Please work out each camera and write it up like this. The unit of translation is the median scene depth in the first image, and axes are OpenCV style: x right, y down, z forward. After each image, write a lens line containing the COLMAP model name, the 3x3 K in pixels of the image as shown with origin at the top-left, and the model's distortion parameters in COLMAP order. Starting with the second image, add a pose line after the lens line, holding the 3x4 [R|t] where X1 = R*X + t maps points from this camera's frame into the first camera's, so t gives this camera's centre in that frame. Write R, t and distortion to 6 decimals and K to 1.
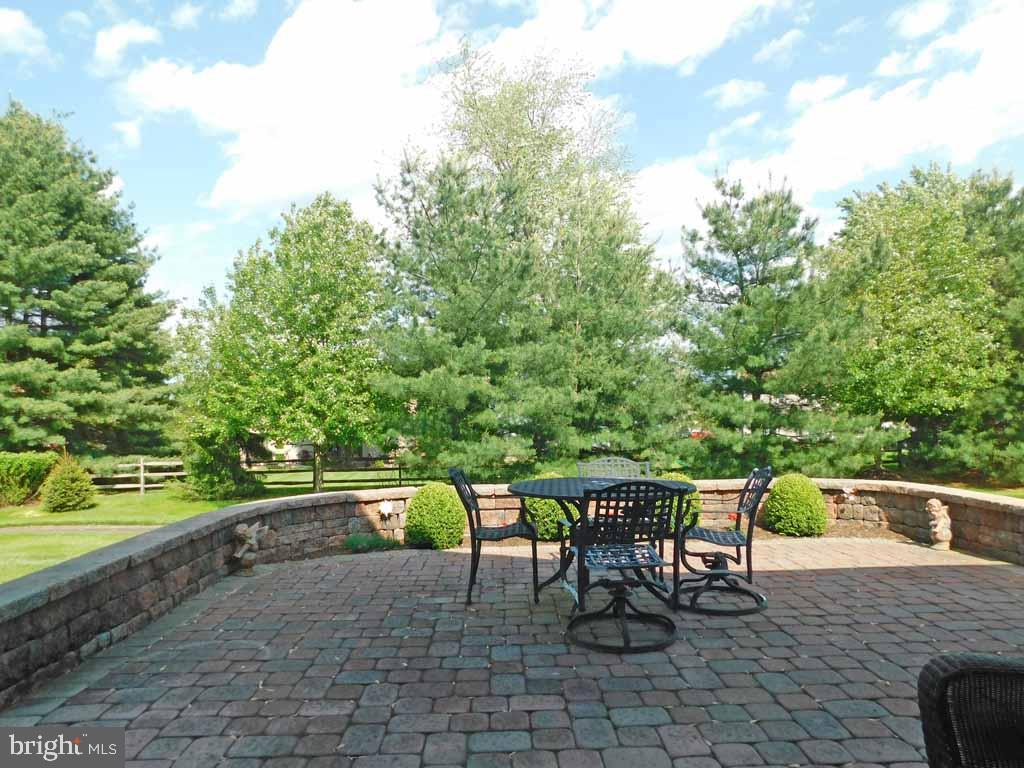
lens RADIAL K [[681.0, 0, 511.6], [0, 681.0, 382.0], [0, 0, 1]] dist [-0.076466, 0.067130]
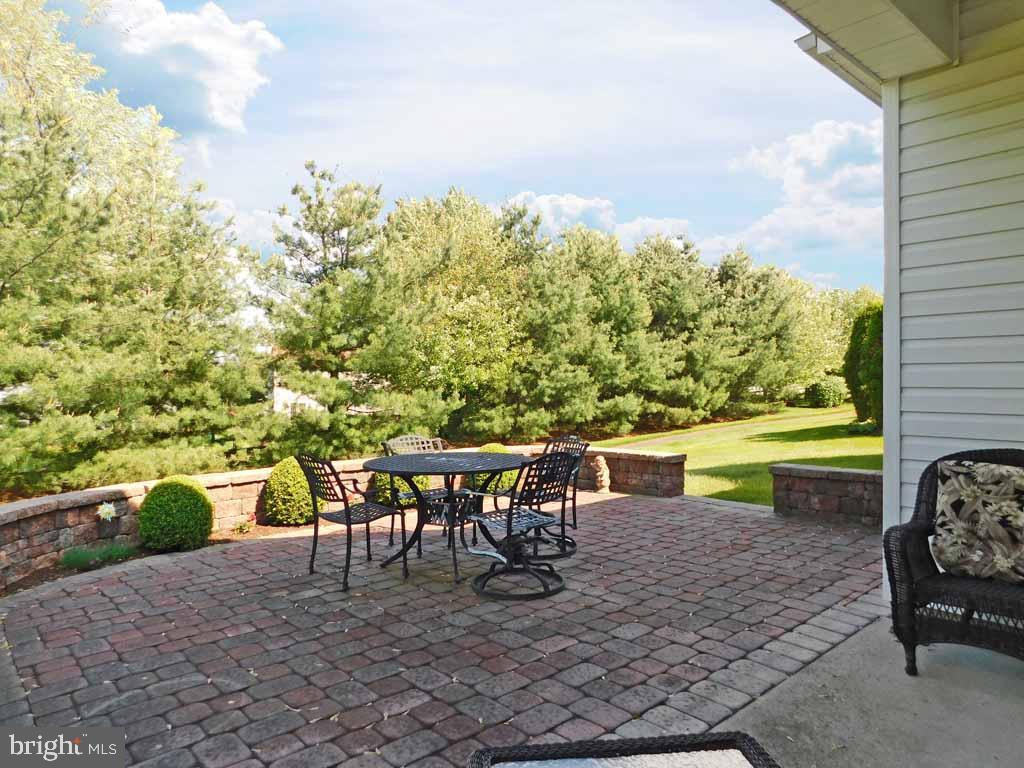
lens RADIAL K [[681.0, 0, 511.6], [0, 681.0, 382.0], [0, 0, 1]] dist [-0.076466, 0.067130]
pose [[0.761900, 0.001239, 0.647694, -0.556205], [-0.024276, 0.999350, 0.026645, -0.007331], [-0.647240, -0.036024, 0.761435, 0.117444]]
